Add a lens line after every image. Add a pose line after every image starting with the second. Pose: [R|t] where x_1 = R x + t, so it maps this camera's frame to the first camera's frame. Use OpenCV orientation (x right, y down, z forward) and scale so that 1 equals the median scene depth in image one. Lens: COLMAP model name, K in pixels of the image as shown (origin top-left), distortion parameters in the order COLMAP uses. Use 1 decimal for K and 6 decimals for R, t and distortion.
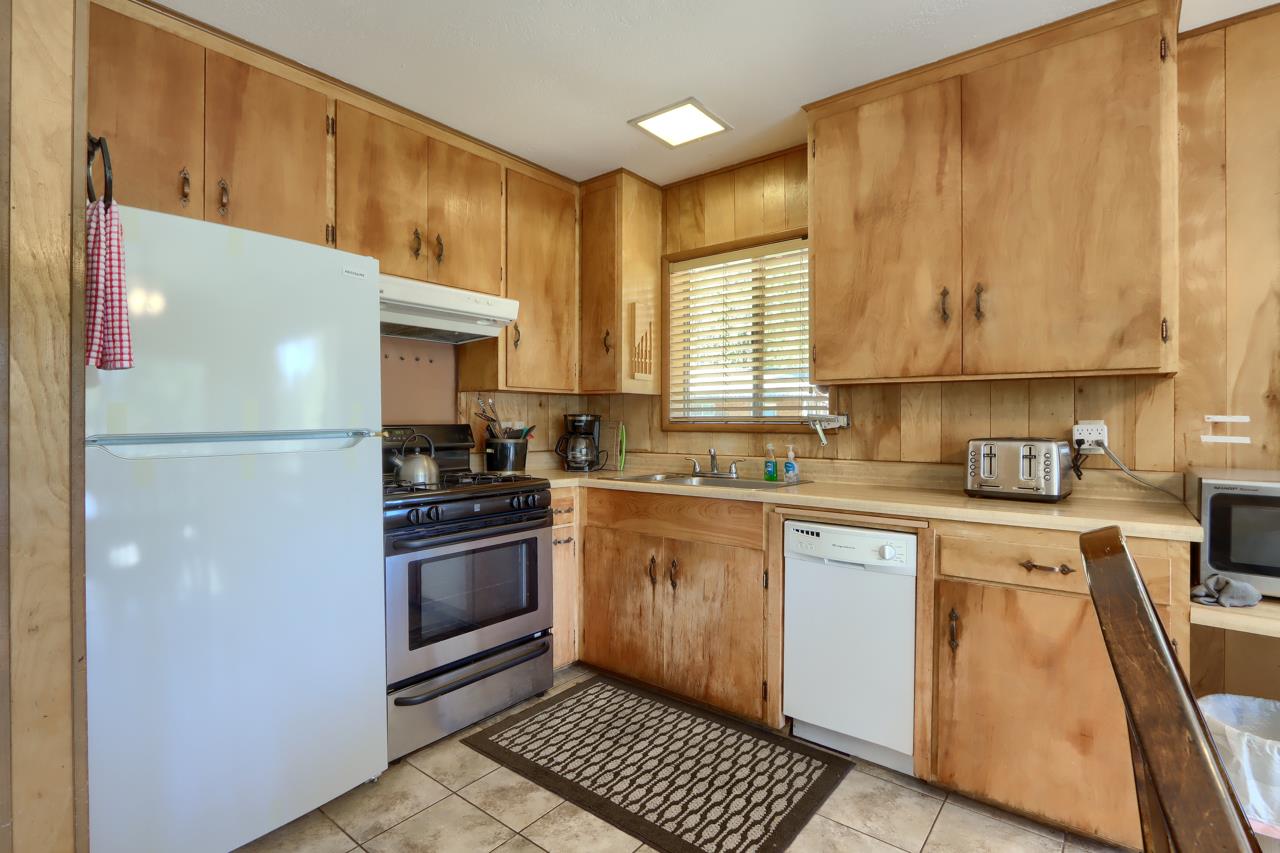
lens RADIAL K [[601.6, 0, 653.2], [0, 601.6, 424.0], [0, 0, 1]] dist [-0.023563, 0.005579]
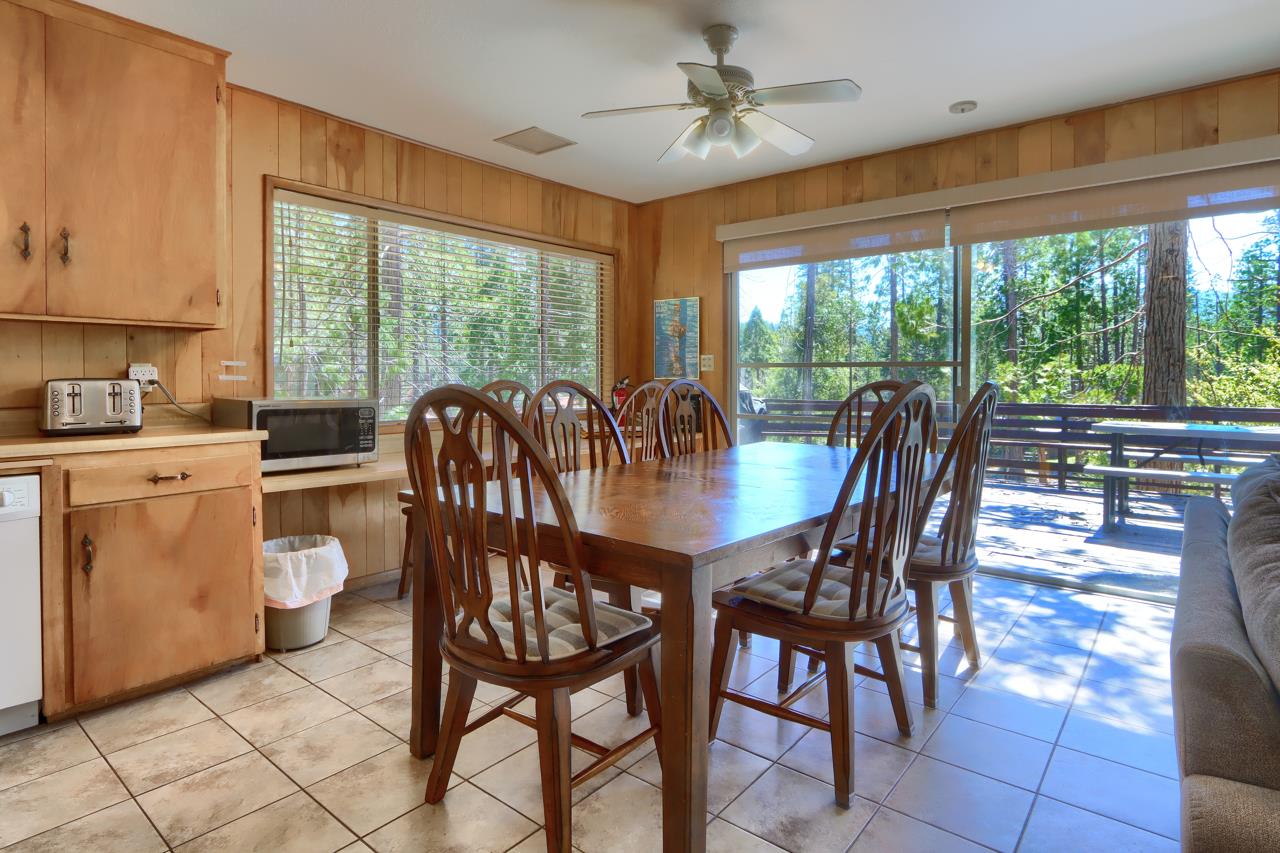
lens RADIAL K [[672.2, 0, 626.0], [0, 672.2, 385.8], [0, 0, 1]] dist [-0.017395, -0.000269]
pose [[0.044886, -0.013288, 0.998904, -0.500249], [0.007304, 0.999889, 0.012973, 0.026129], [-0.998965, 0.006713, 0.044978, -0.016780]]
